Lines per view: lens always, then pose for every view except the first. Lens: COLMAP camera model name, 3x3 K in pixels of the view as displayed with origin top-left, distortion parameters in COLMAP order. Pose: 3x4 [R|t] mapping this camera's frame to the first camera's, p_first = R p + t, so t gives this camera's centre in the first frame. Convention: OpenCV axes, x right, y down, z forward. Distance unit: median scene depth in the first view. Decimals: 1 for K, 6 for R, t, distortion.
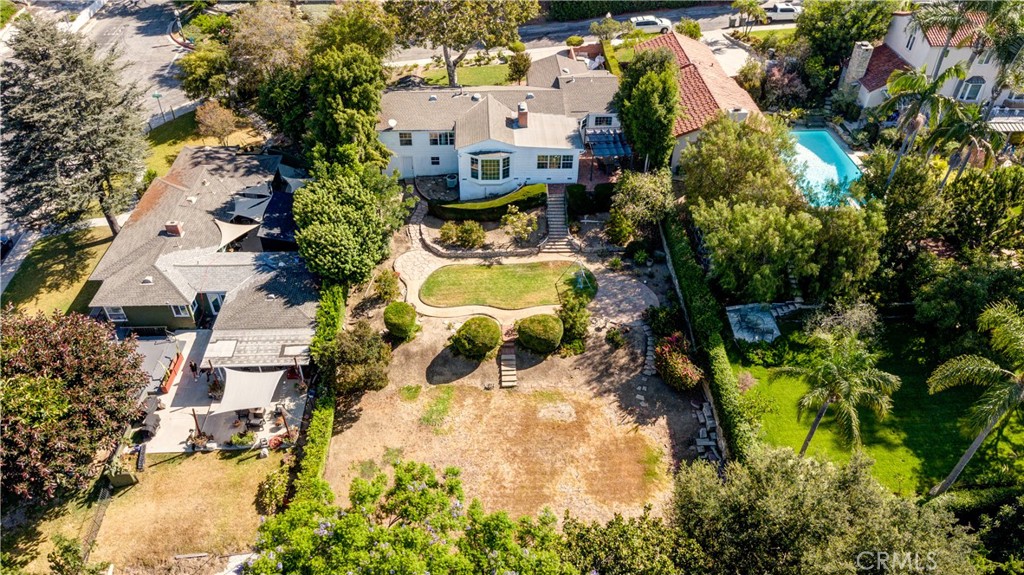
lens RADIAL K [[689.6, 0, 512.0], [0, 689.6, 287.5], [0, 0, 1]] dist [0.012531, 0.004089]
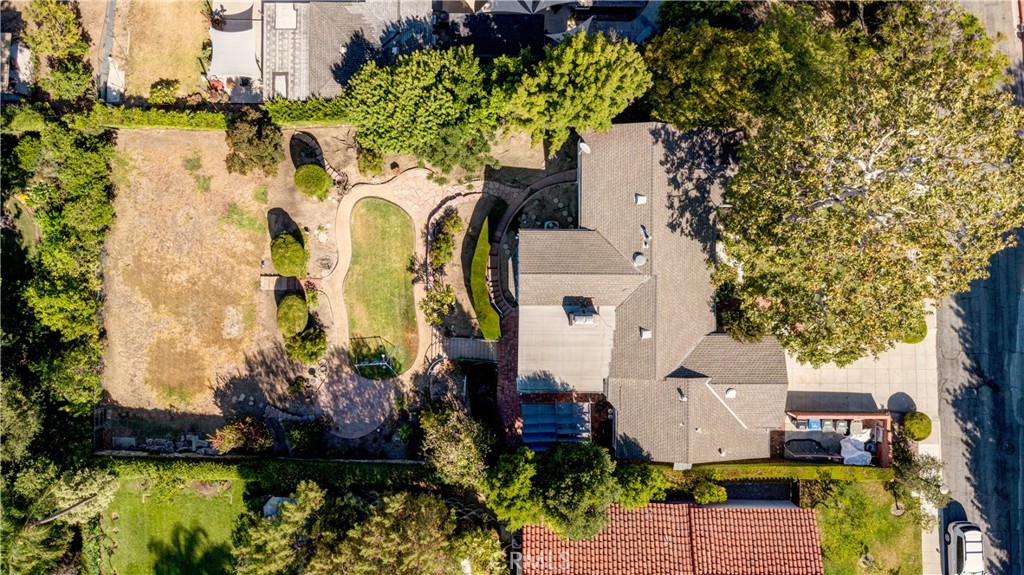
lens RADIAL K [[704.3, 0, 512.0], [0, 704.3, 287.5], [0, 0, 1]] dist [0.004009, 0.079590]
pose [[-0.053554, 0.998520, 0.009508, -0.023705], [-0.666982, -0.042856, 0.743840, -0.810284], [0.743146, 0.033494, 0.668290, 0.445321]]
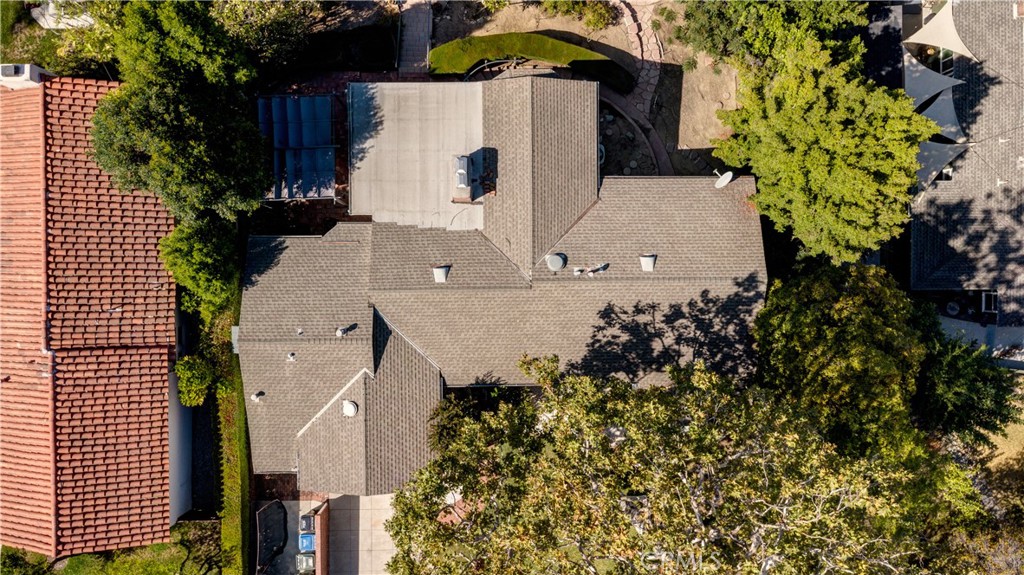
lens RADIAL K [[689.6, 0, 512.0], [0, 689.6, 287.5], [0, 0, 1]] dist [0.012531, 0.004089]
pose [[-0.998862, -0.040581, -0.025050, -0.011002], [0.008332, -0.665689, 0.746182, -0.699562], [-0.046956, 0.745125, 0.665270, 0.770005]]
